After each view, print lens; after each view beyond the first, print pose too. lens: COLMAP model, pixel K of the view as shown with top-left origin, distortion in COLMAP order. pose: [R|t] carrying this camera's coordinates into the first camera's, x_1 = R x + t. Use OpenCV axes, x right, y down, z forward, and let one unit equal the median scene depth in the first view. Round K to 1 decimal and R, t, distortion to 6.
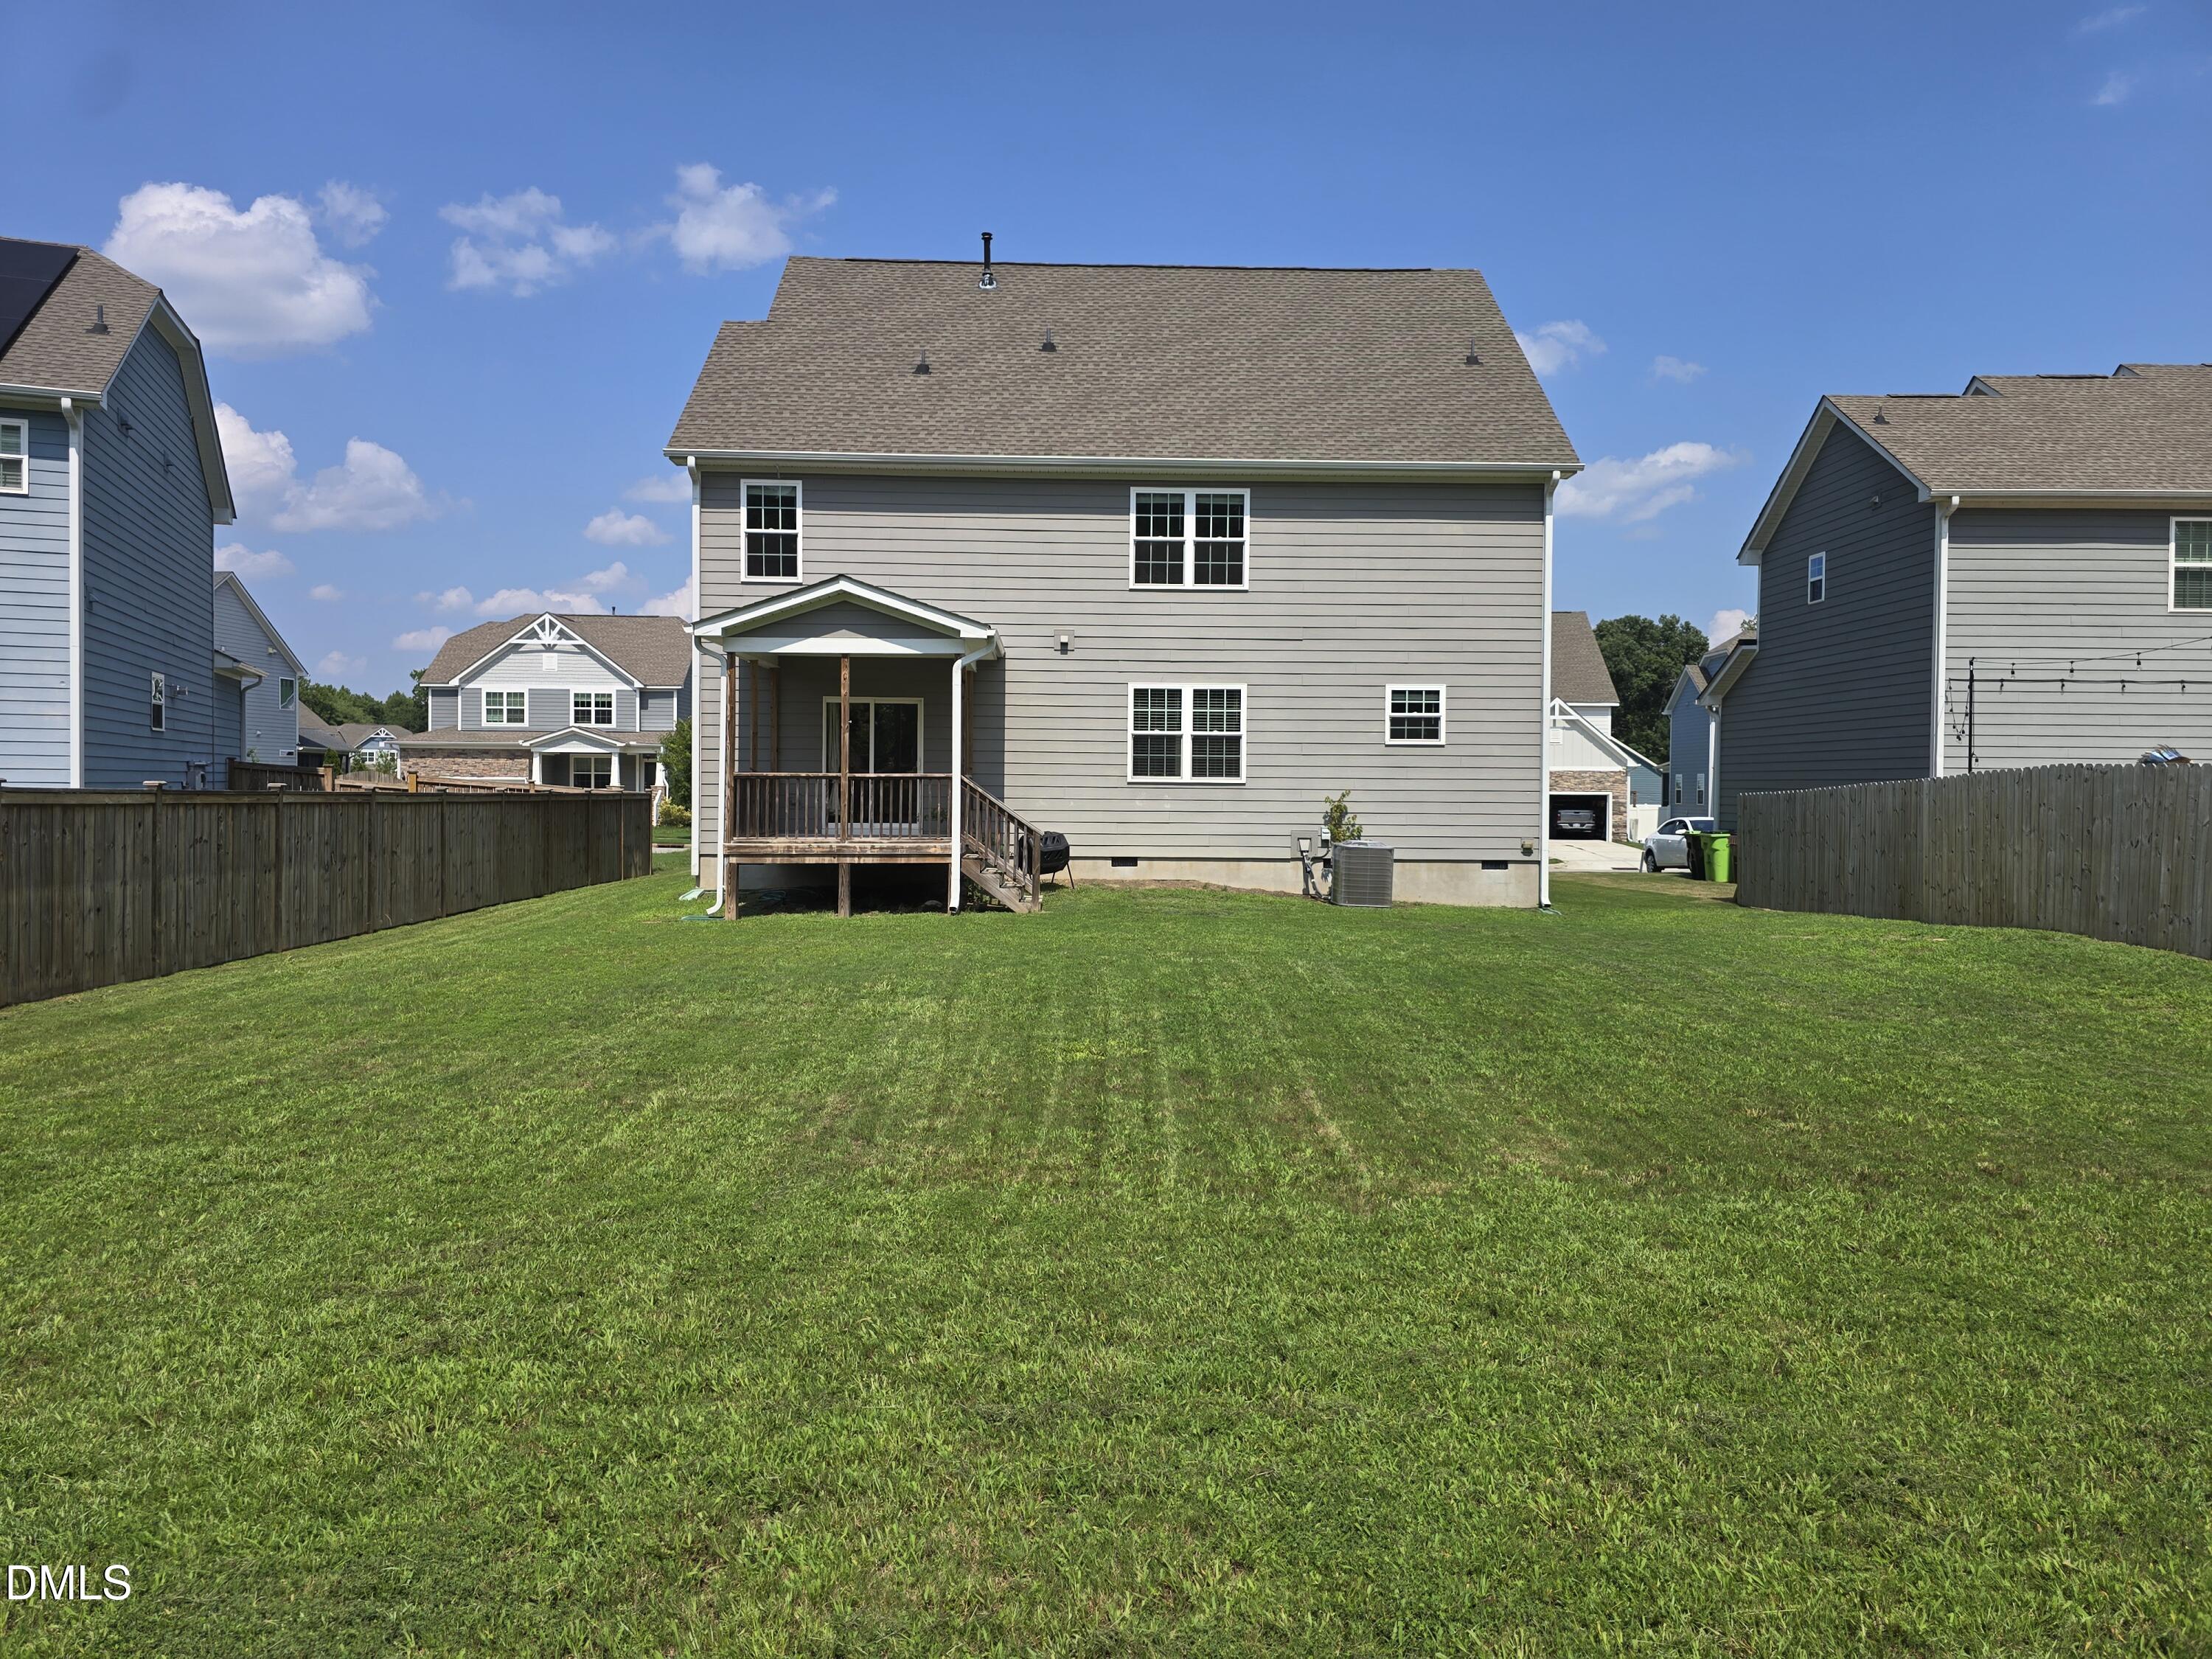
lens RADIAL K [[1395.2, 0, 1105.4], [0, 1395.2, 805.9], [0, 0, 1]] dist [0.065346, -0.001265]
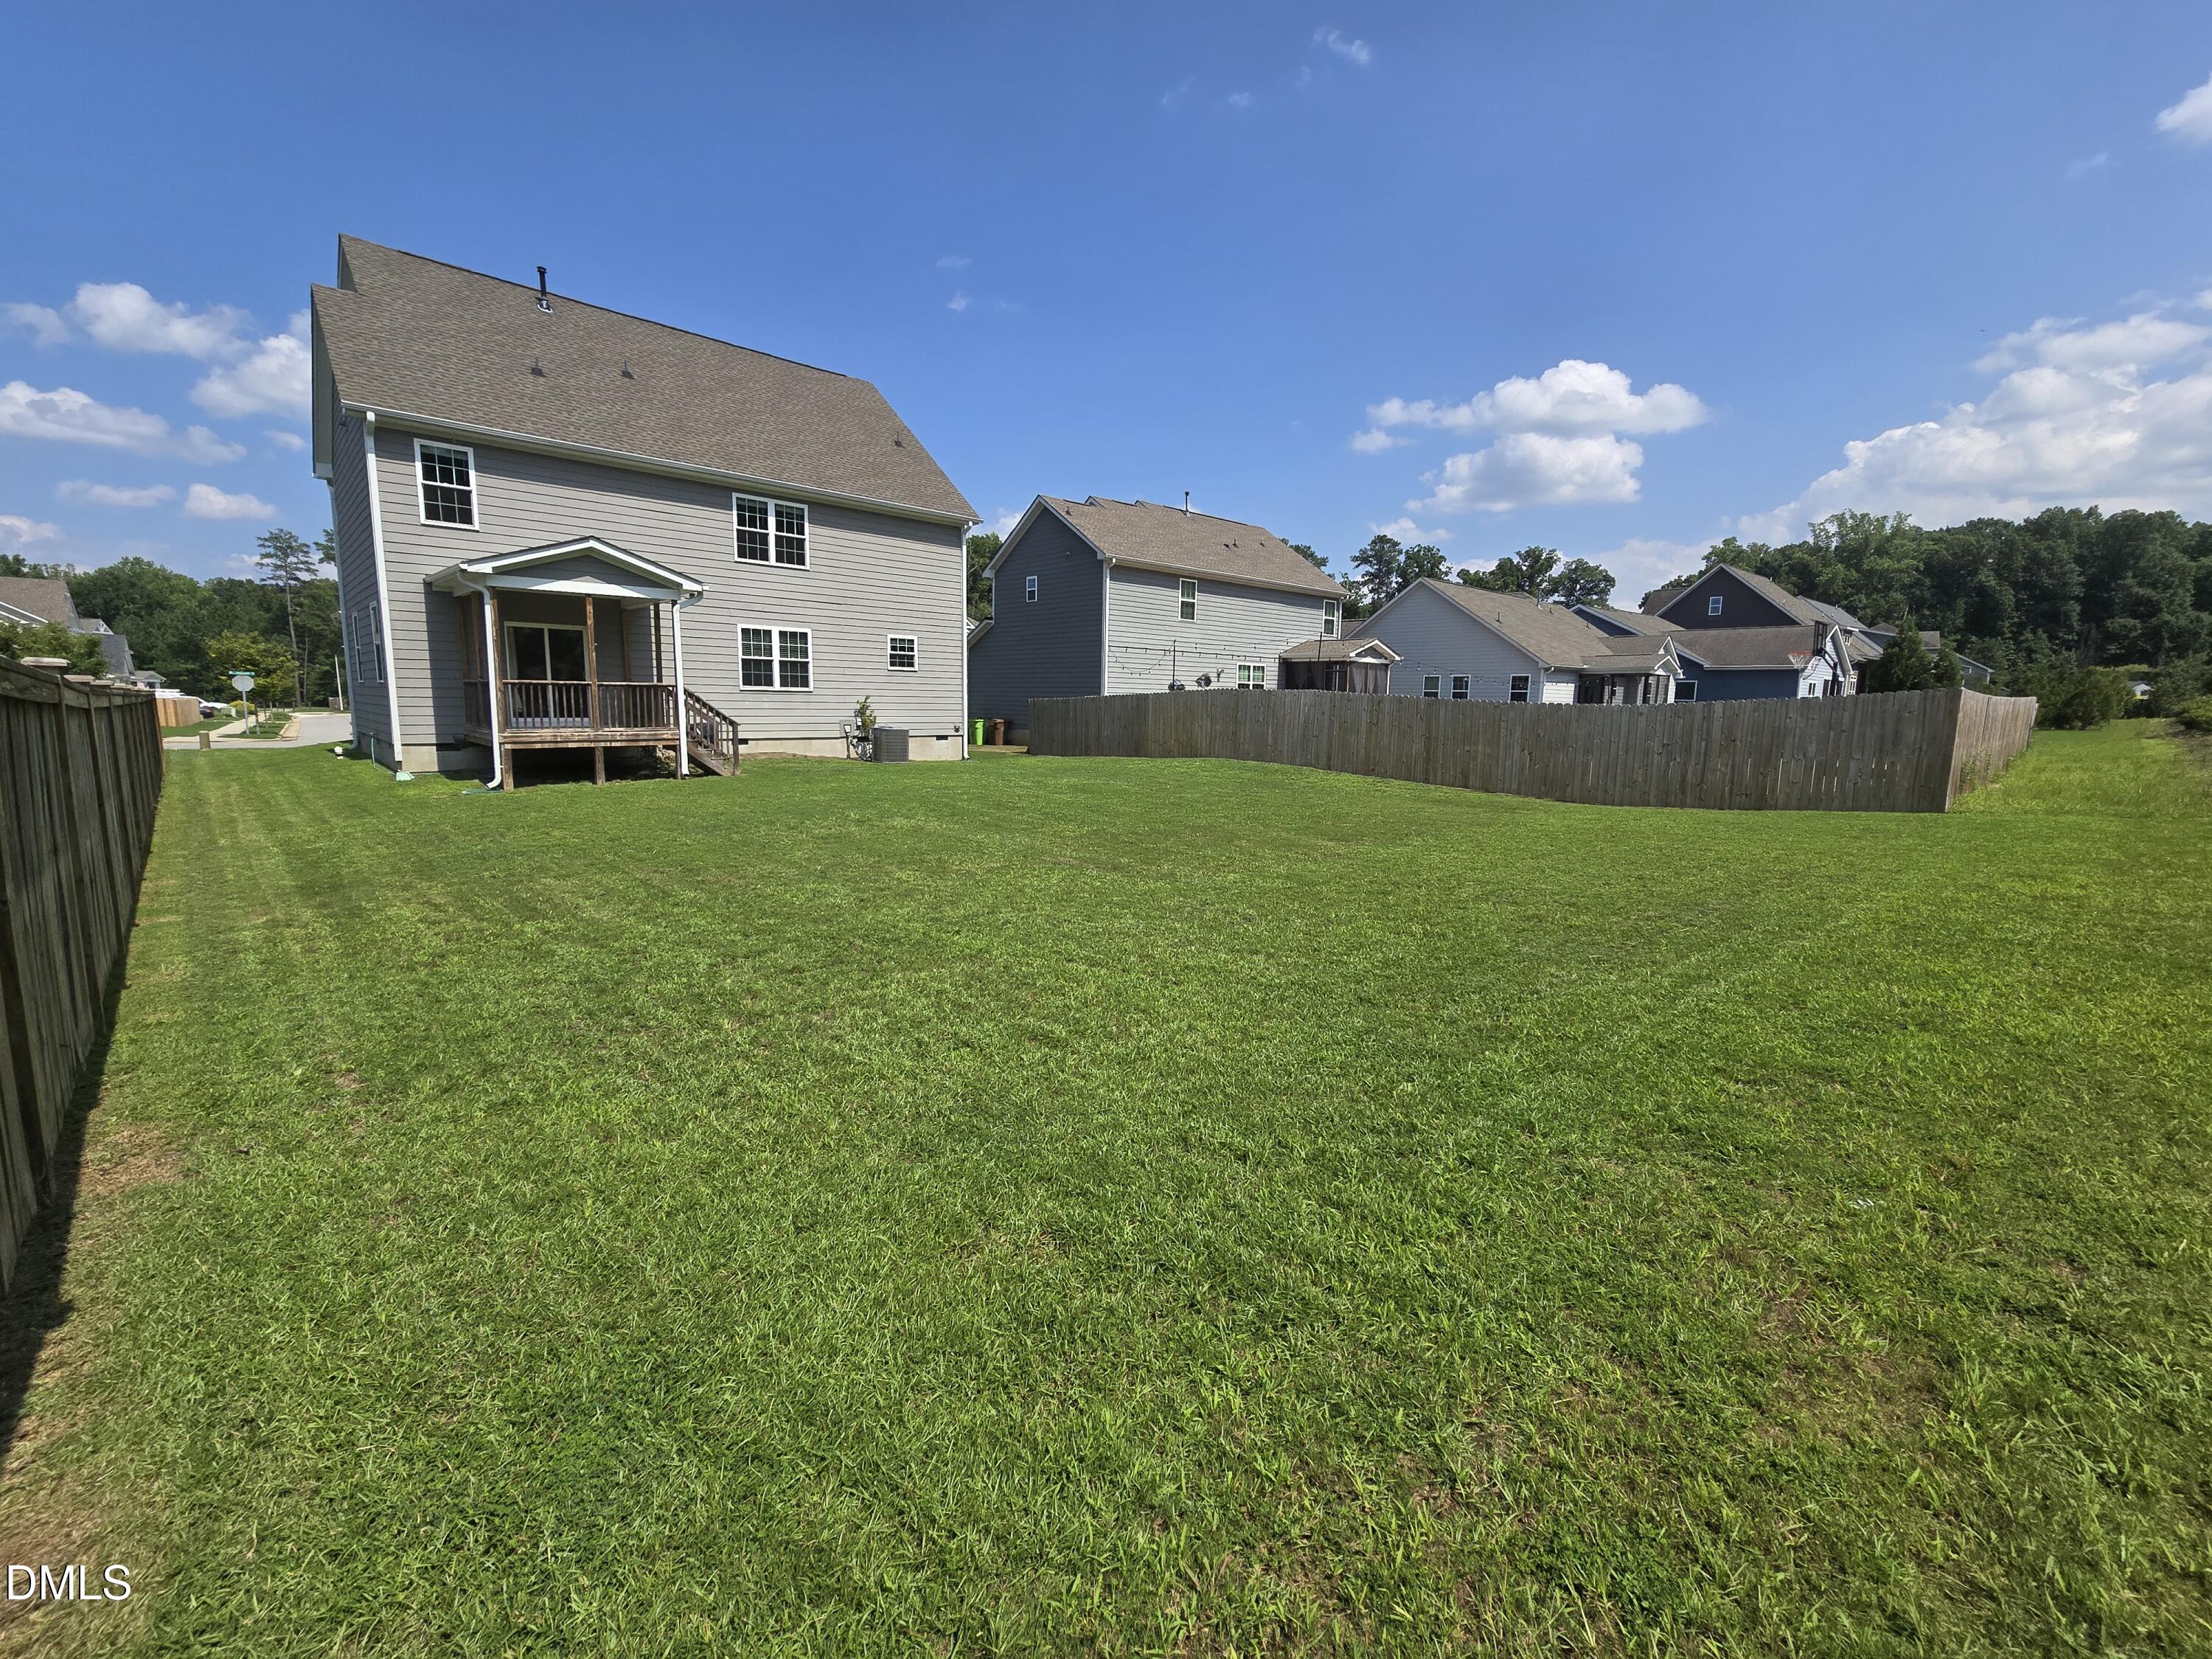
lens RADIAL K [[890.0, 0, 1102.2], [0, 890.0, 822.9], [0, 0, 1]] dist [-0.000735, 0.000200]
pose [[0.749956, -0.085570, 0.655930, -0.342031], [-0.003063, 0.991138, 0.132802, -0.002955], [-0.661481, -0.101605, 0.743047, -0.013001]]
